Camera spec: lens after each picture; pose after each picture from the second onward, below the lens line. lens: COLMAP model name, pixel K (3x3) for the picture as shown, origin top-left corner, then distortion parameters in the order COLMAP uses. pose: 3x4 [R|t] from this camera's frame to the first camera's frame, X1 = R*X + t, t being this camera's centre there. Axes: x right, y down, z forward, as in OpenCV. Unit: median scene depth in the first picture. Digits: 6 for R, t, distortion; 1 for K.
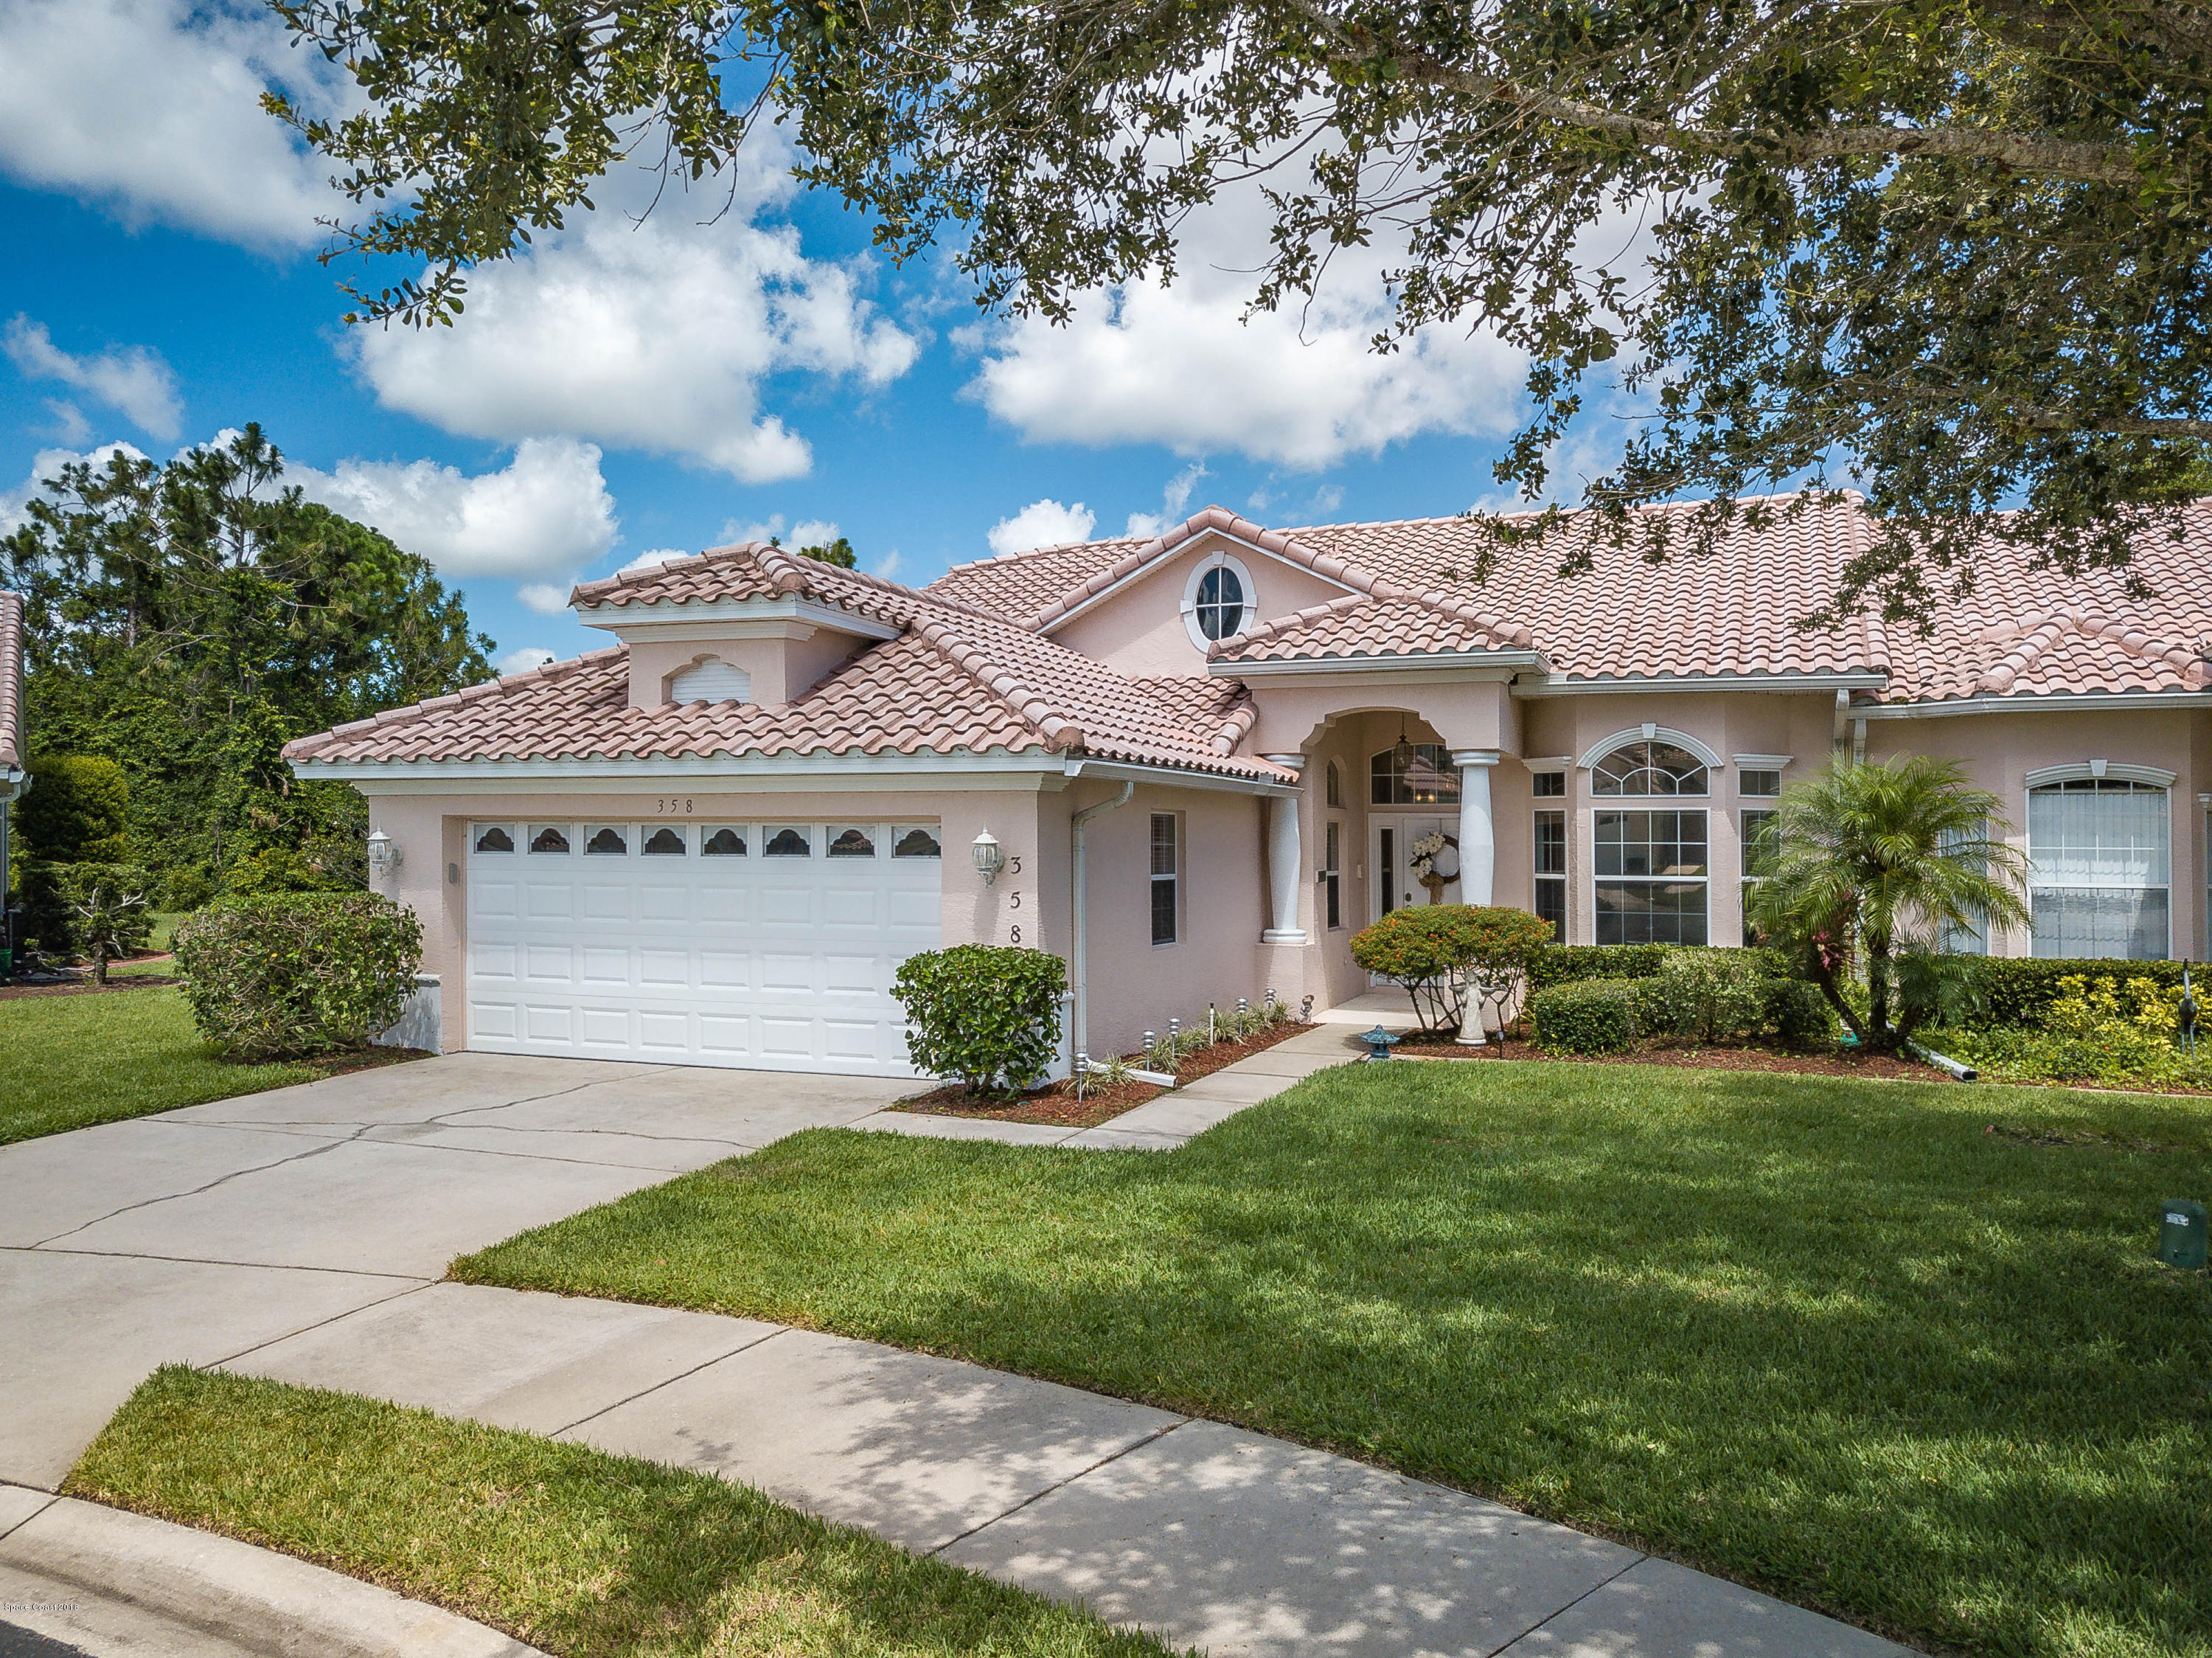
lens RADIAL K [[1734.8, 0, 1094.2], [0, 1734.8, 833.6], [0, 0, 1]] dist [0.033317, -0.010377]
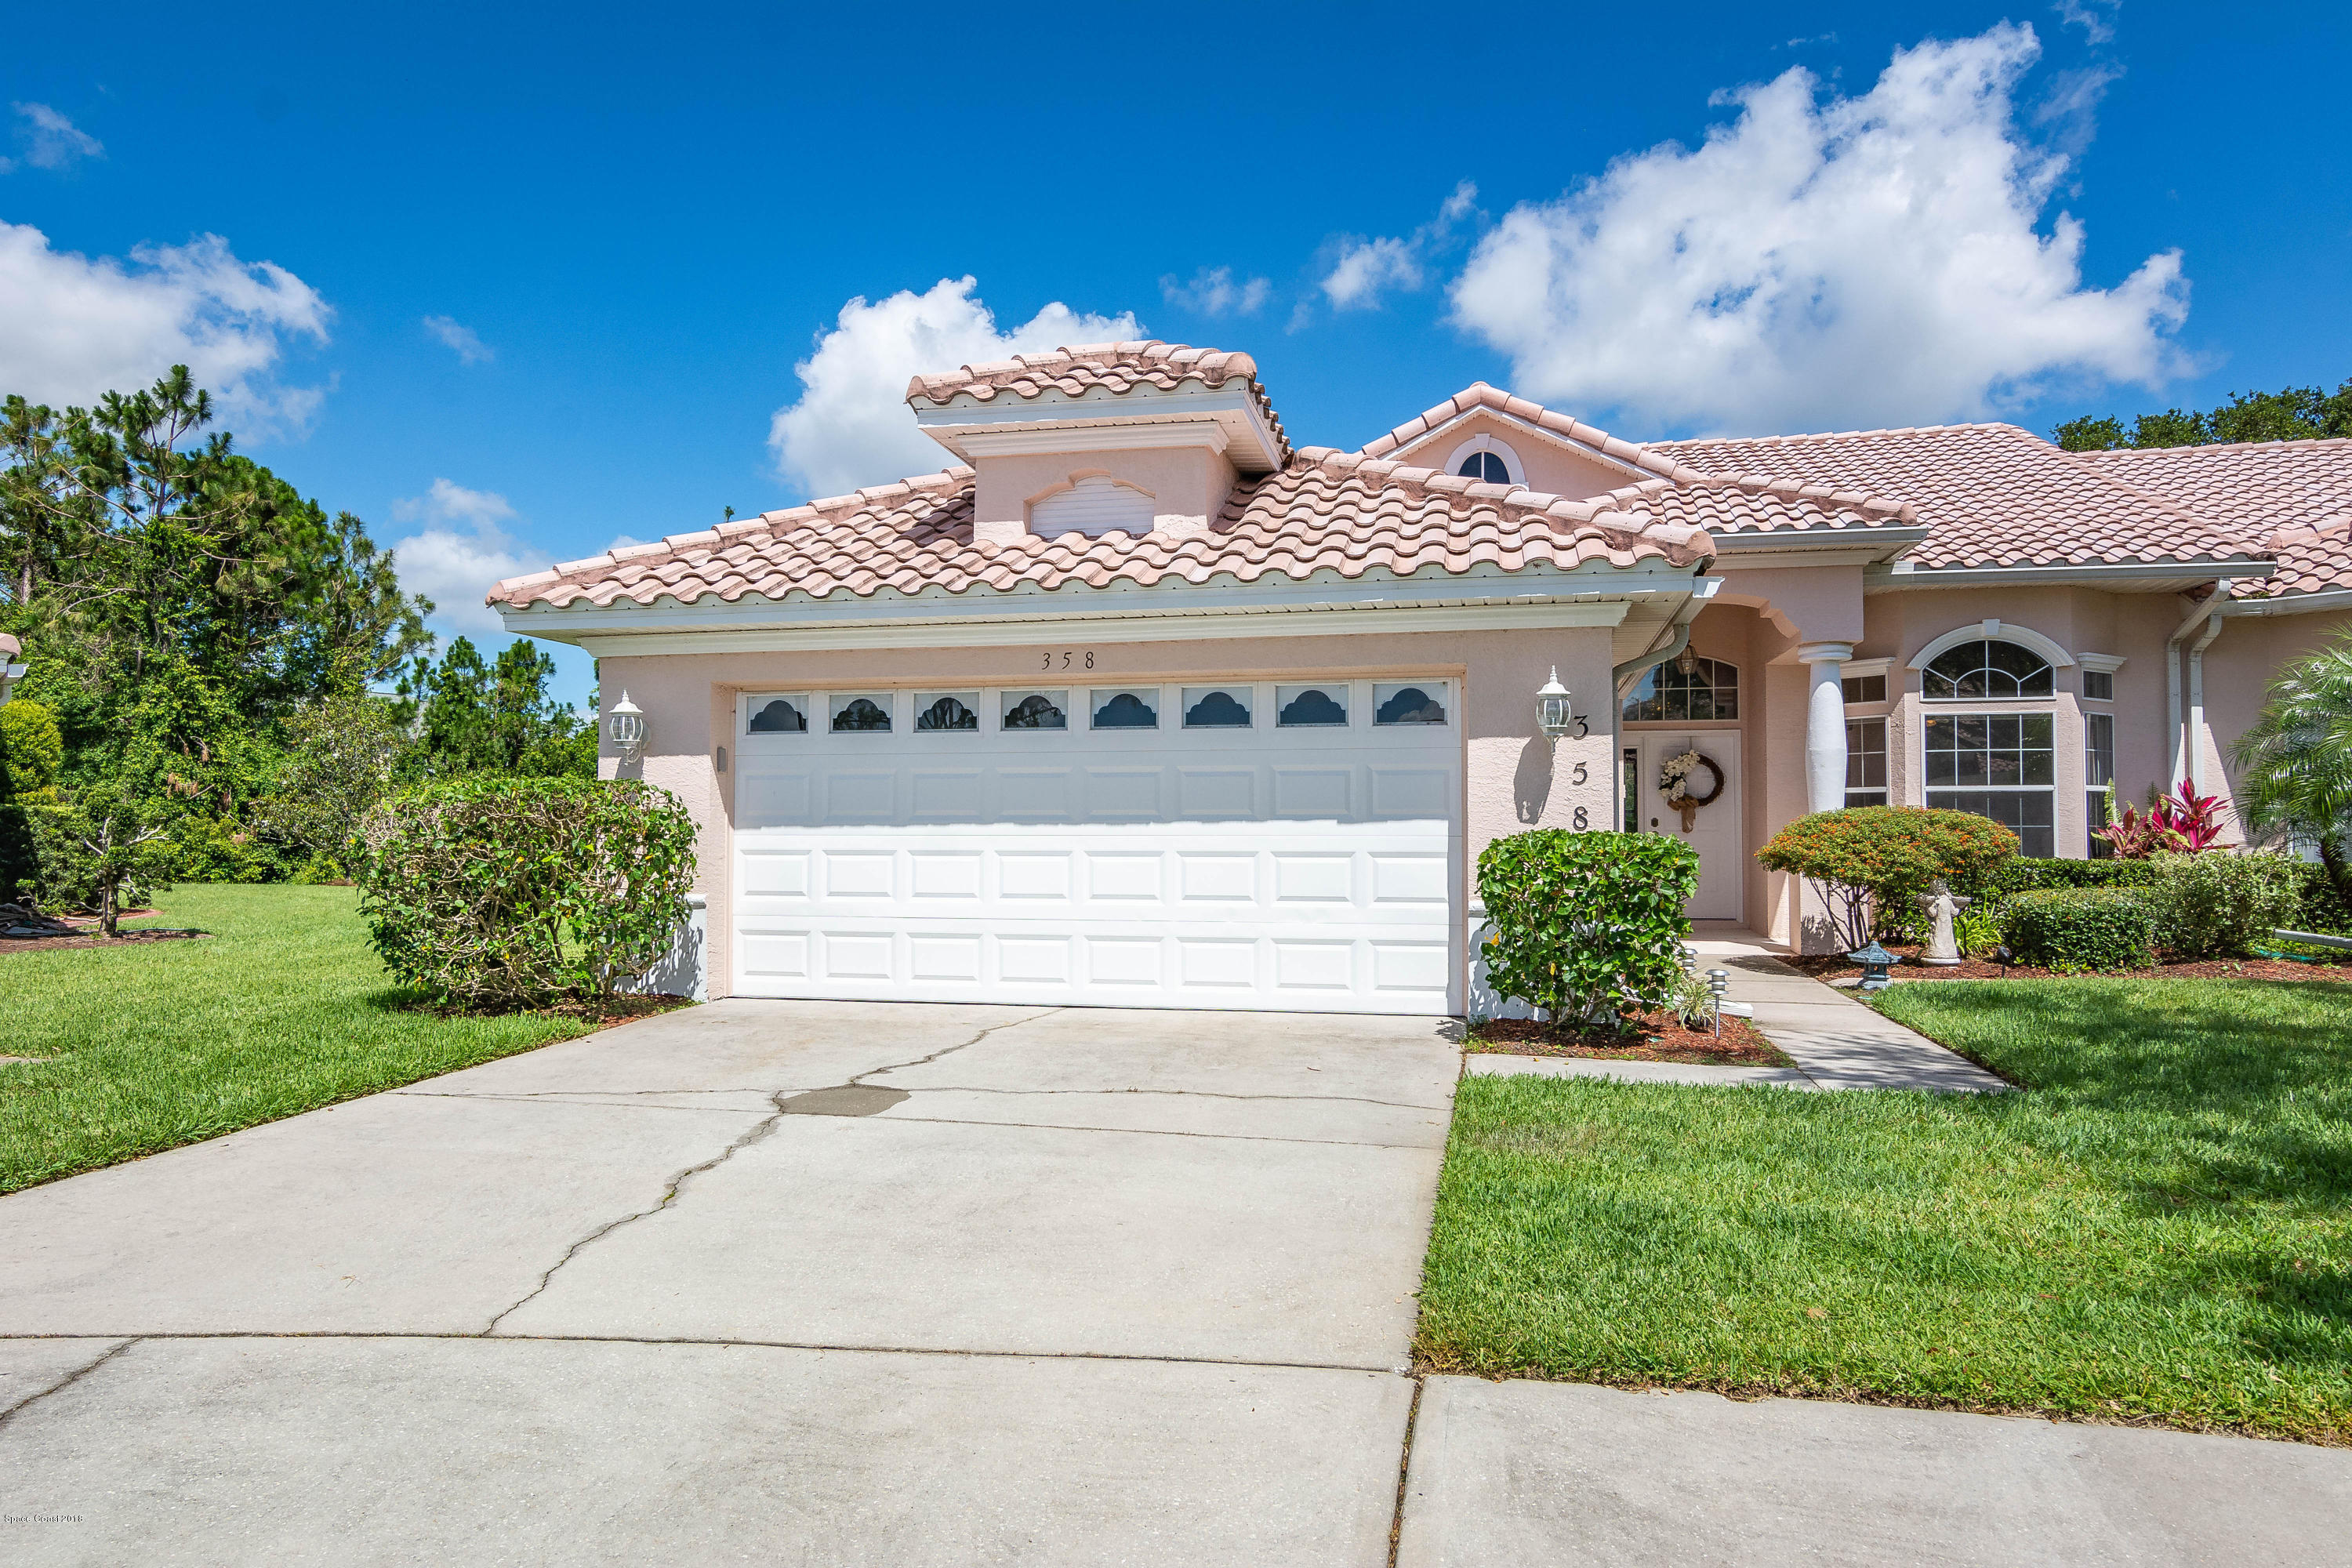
lens RADIAL K [[1561.2, 0, 1168.1], [0, 1561.2, 780.1], [0, 0, 1]] dist [-0.005508, 0.005979]
pose [[0.987421, 0.000937, 0.158109, -0.254839], [0.003822, 0.999549, -0.029798, 0.046850], [-0.158065, 0.030028, 0.986972, 0.271628]]
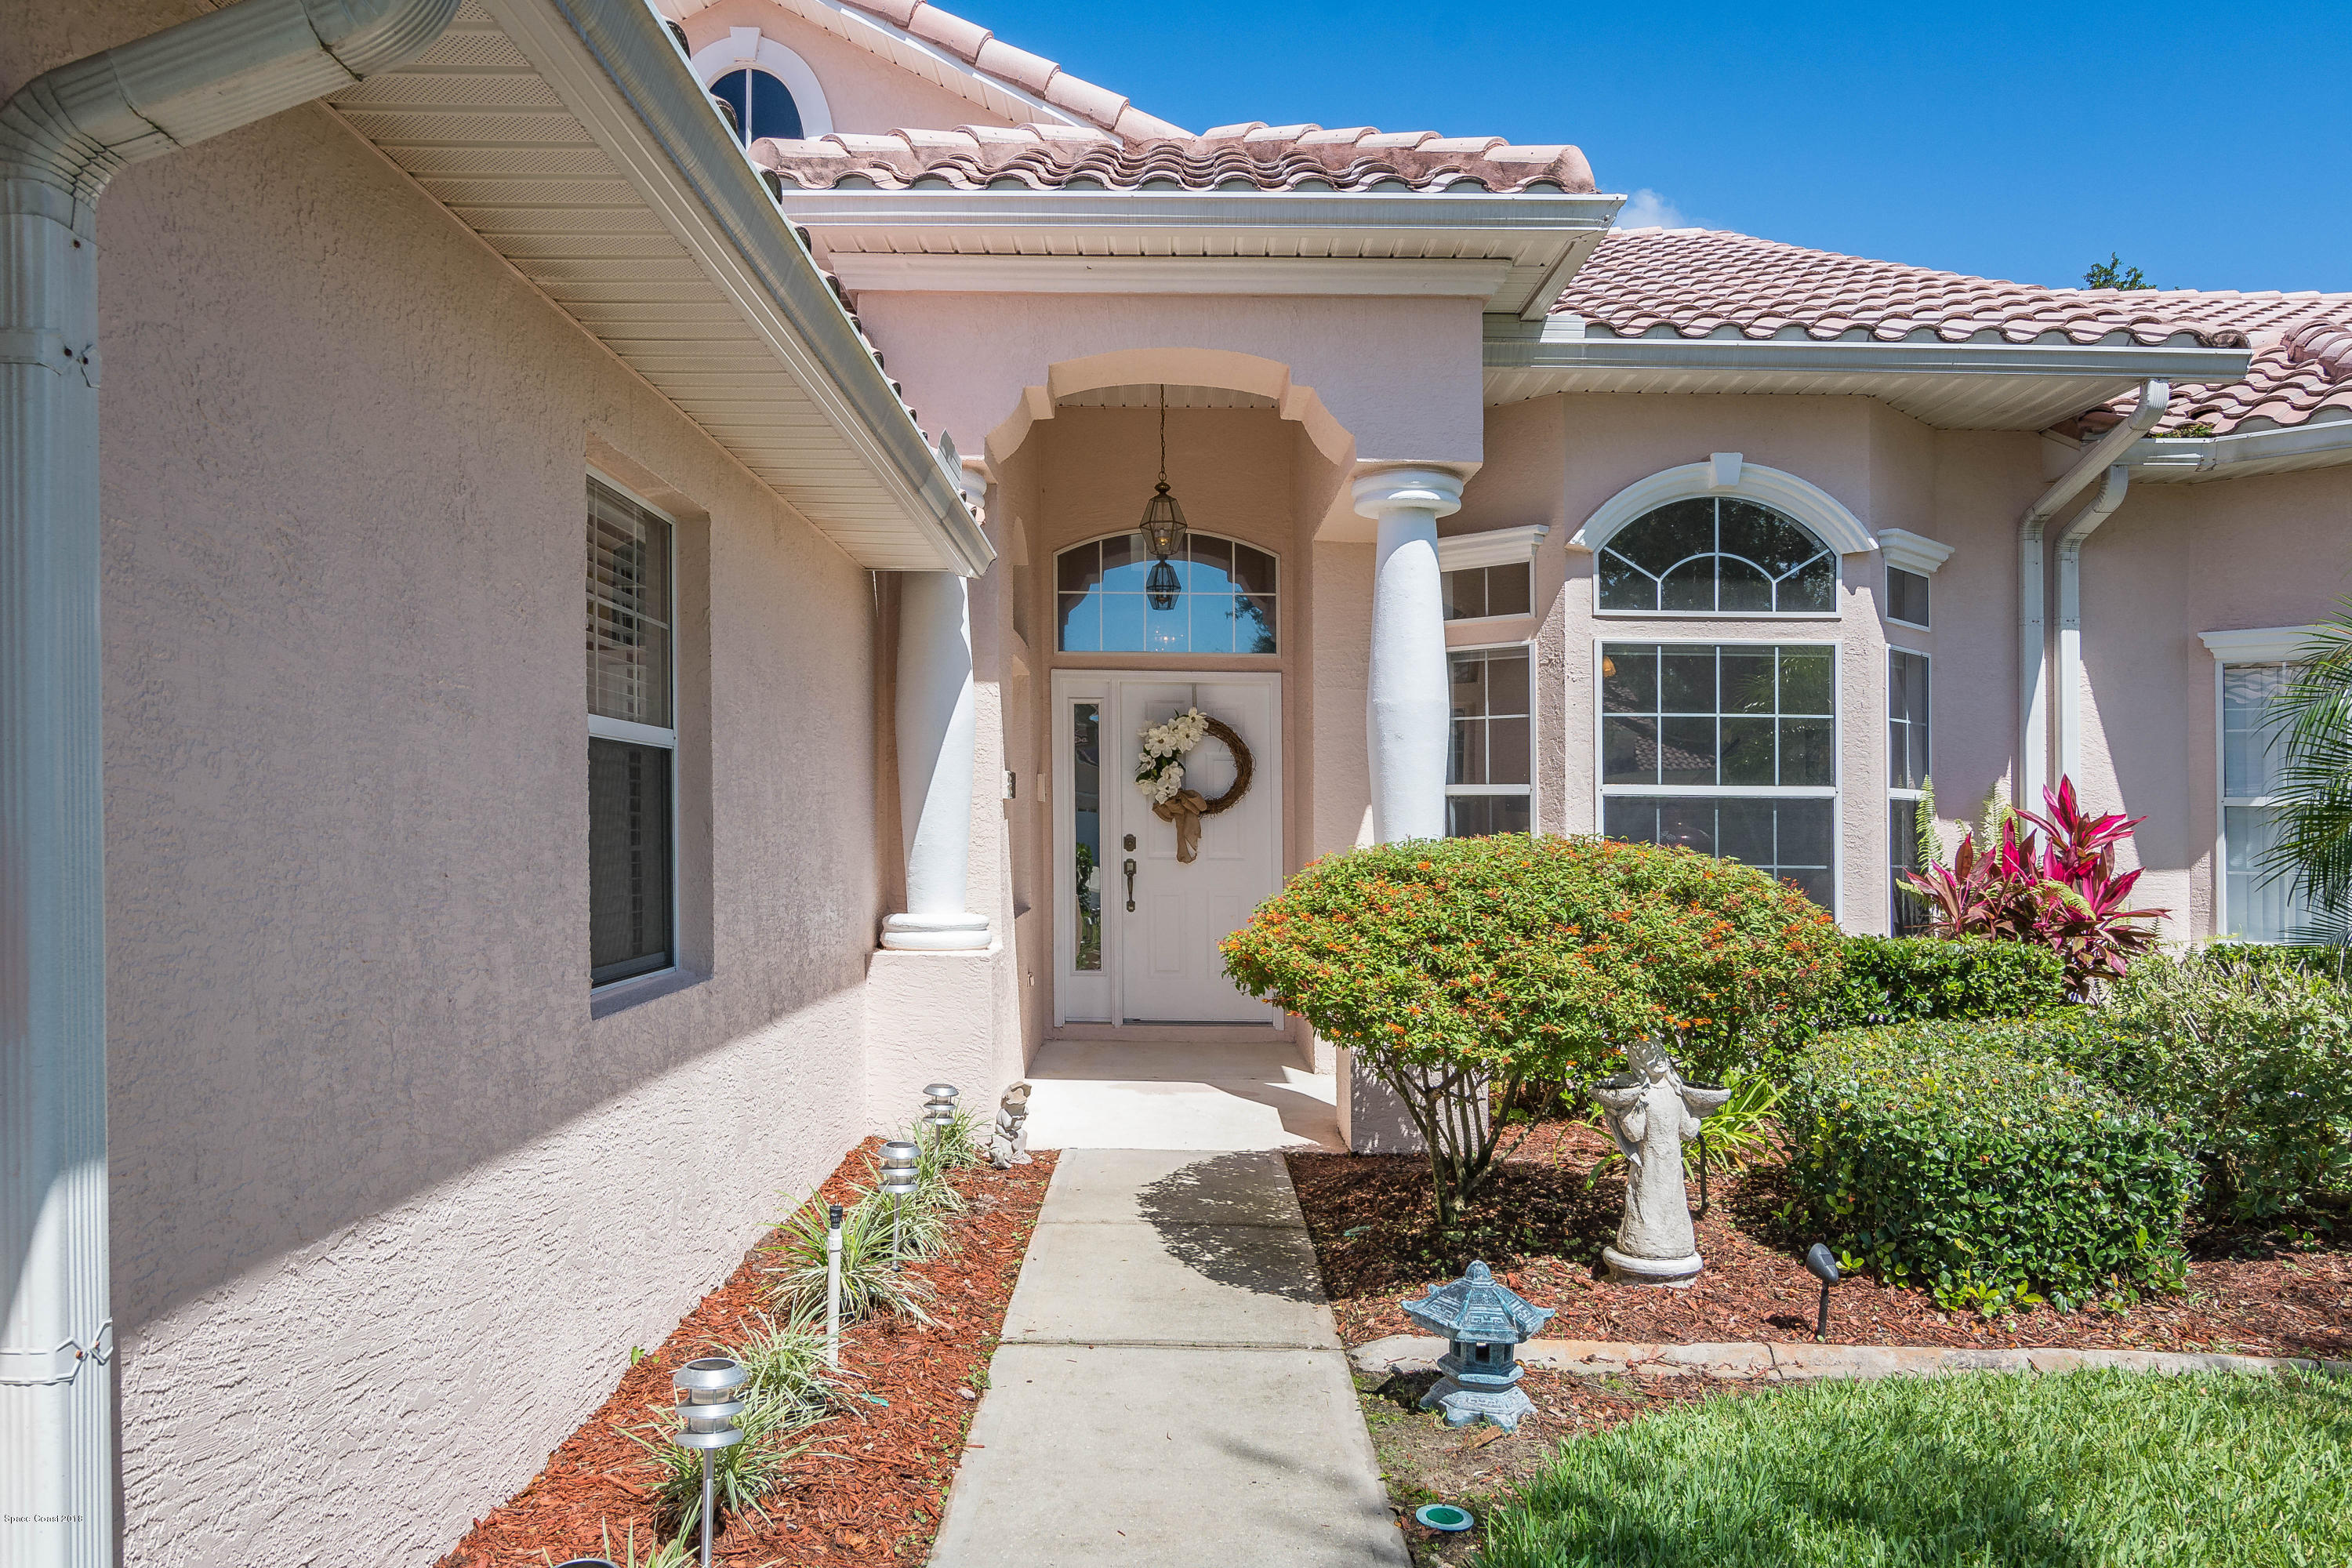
lens RADIAL K [[1561.2, 0, 1168.1], [0, 1561.2, 780.1], [0, 0, 1]] dist [-0.005508, 0.005979]
pose [[0.935458, 0.014073, 0.353158, 0.037705], [-0.007598, 0.999777, -0.019714, 0.033978], [-0.353357, 0.015759, 0.935356, 0.704896]]
